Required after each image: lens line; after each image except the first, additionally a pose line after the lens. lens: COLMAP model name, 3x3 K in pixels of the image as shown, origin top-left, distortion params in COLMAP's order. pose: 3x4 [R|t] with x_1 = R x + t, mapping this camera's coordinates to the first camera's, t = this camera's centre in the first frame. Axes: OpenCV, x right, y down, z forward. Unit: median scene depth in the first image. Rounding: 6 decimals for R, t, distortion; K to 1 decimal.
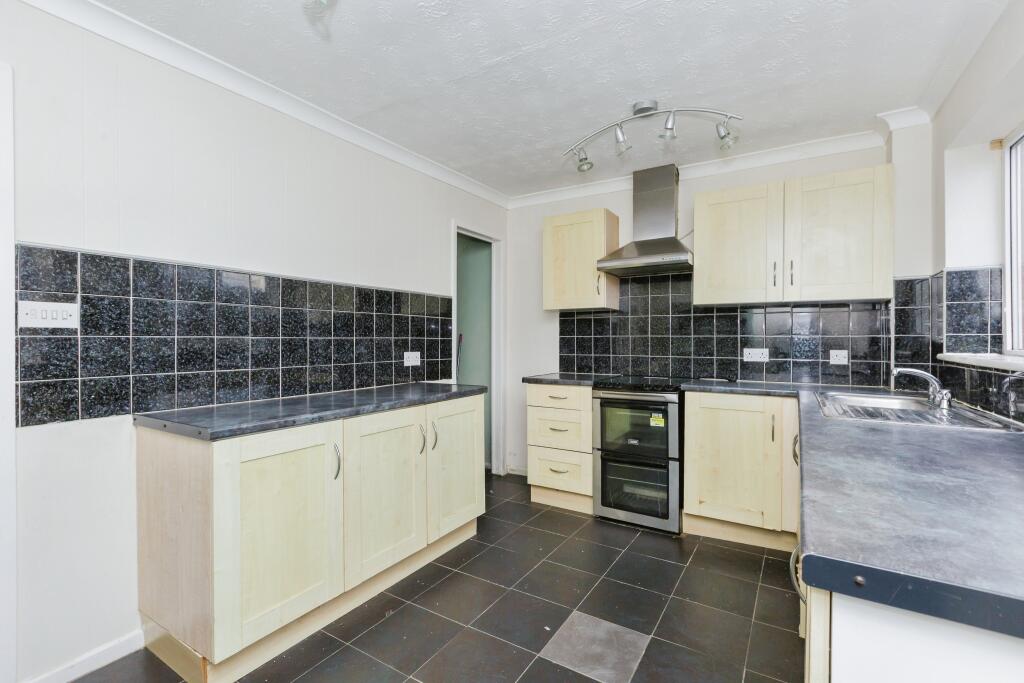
lens RADIAL K [[461.9, 0, 508.5], [0, 461.9, 341.9], [0, 0, 1]] dist [0.003143, 0.001071]
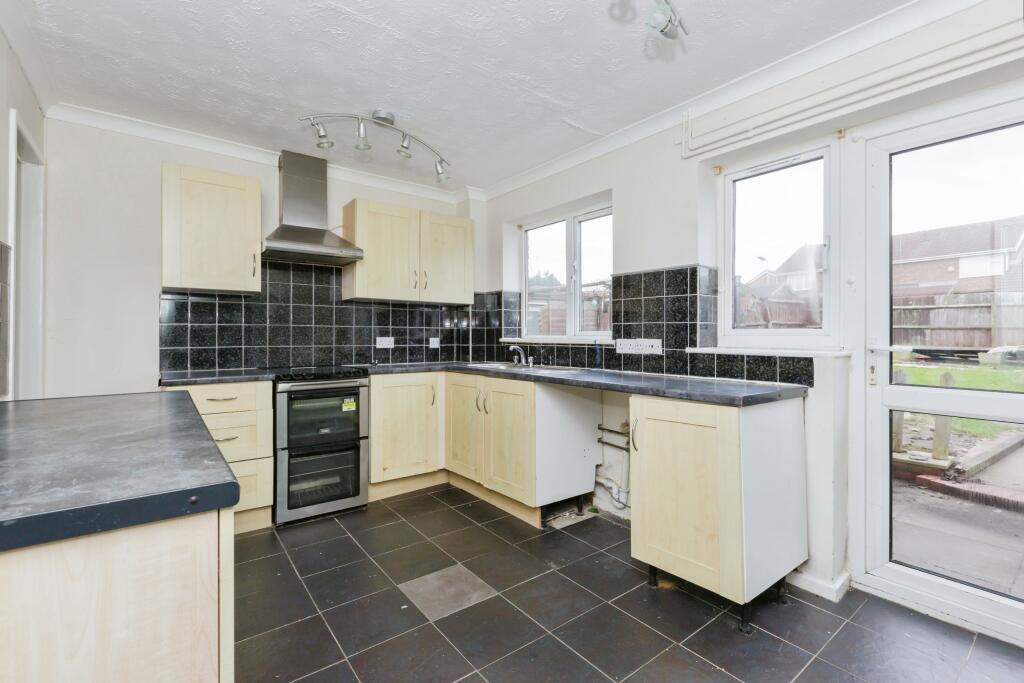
lens RADIAL K [[461.9, 0, 515.6], [0, 461.9, 335.2], [0, 0, 1]] dist [0.003143, 0.001071]
pose [[0.344466, -0.001772, 0.938797, -0.506318], [0.001125, 0.999998, 0.001474, 0.007871], [-0.938798, 0.000548, 0.344467, 0.261355]]
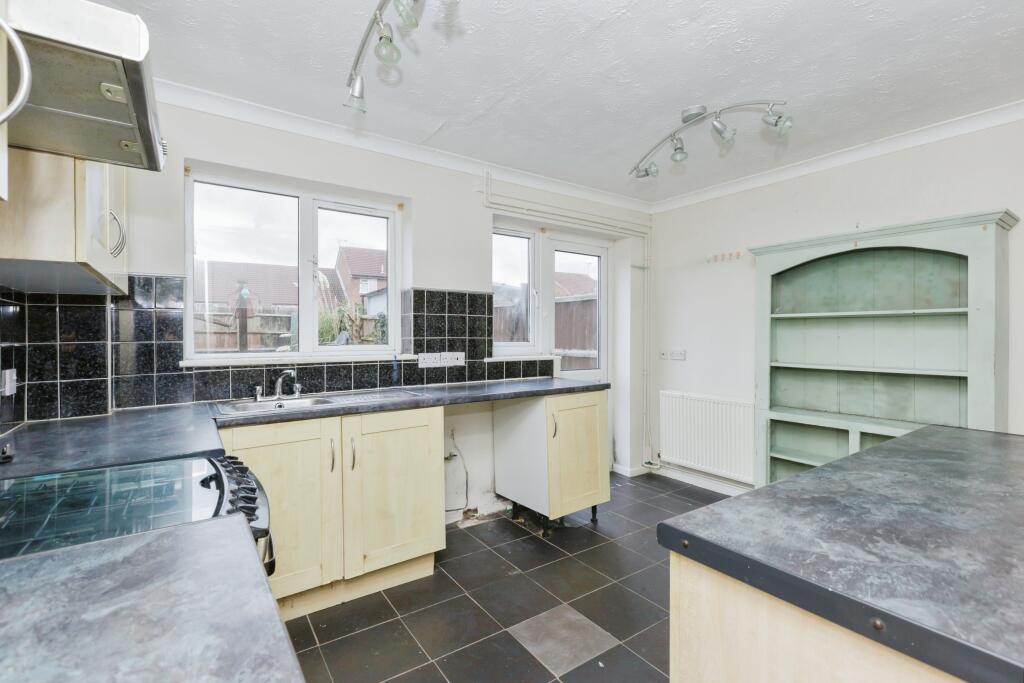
lens RADIAL K [[461.9, 0, 509.9], [0, 461.9, 337.5], [0, 0, 1]] dist [0.003143, 0.001071]
pose [[-0.917653, -0.000789, 0.397382, -0.072621], [0.002027, 0.999976, 0.006665, -0.022132], [-0.397378, 0.006922, -0.917629, 1.211775]]
